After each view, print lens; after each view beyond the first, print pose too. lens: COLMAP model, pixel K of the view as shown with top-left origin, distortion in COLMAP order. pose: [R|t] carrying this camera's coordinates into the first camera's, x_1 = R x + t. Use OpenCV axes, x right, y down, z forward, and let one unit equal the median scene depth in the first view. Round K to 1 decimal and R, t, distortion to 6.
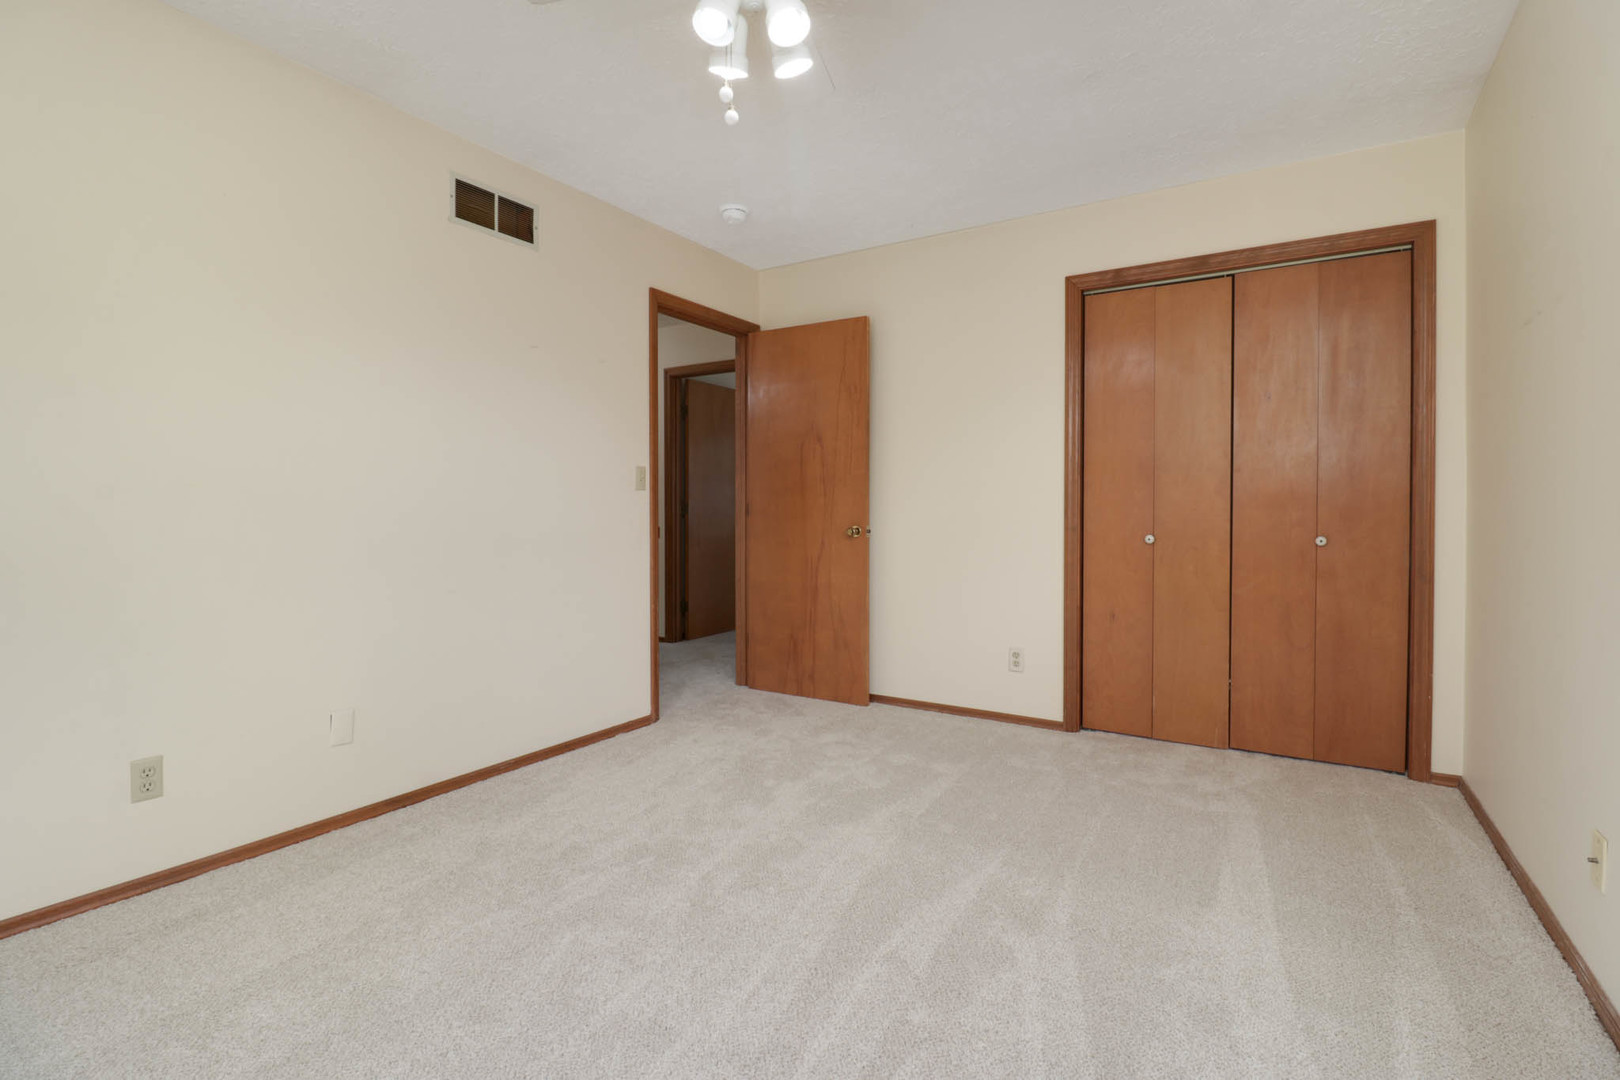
lens RADIAL K [[749.8, 0, 820.6], [0, 749.8, 522.4], [0, 0, 1]] dist [0.000738, -0.005908]
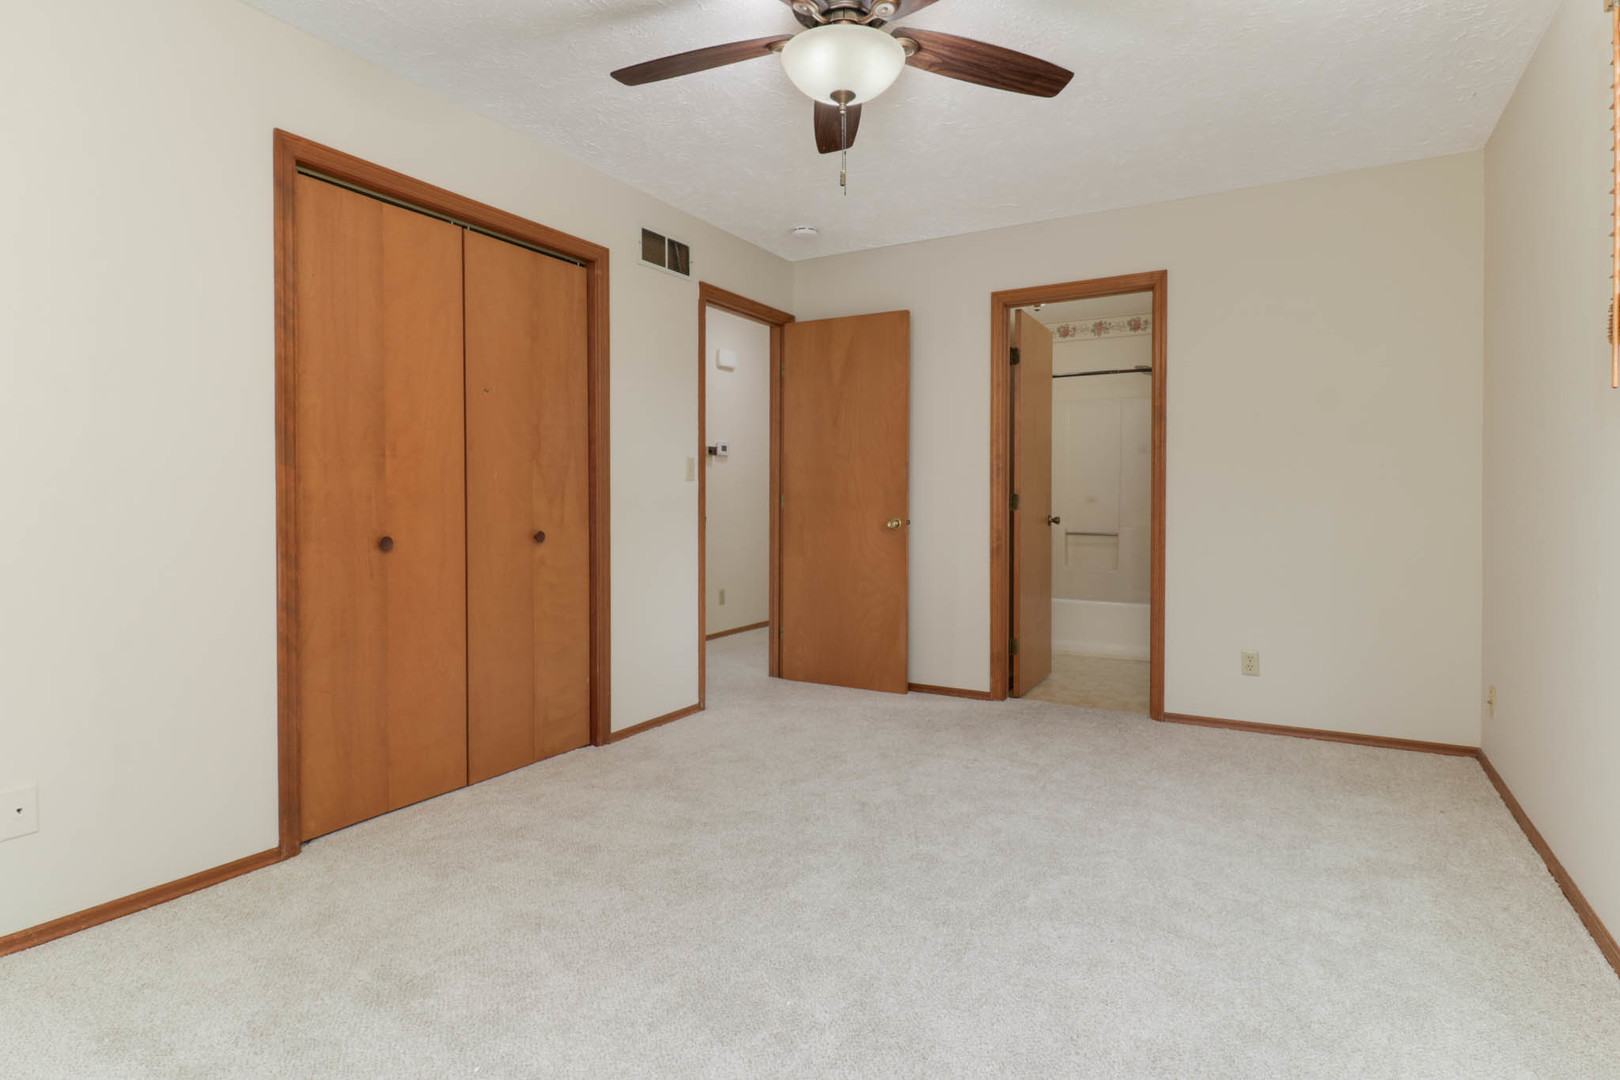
lens RADIAL K [[892.2, 0, 810.7], [0, 892.2, 507.5], [0, 0, 1]] dist [0.034488, -0.001883]
pose [[0.998822, -0.001844, 0.048498, -0.132560], [0.002267, 0.999960, -0.008661, 0.003450], [-0.048480, 0.008760, 0.998786, -0.212646]]
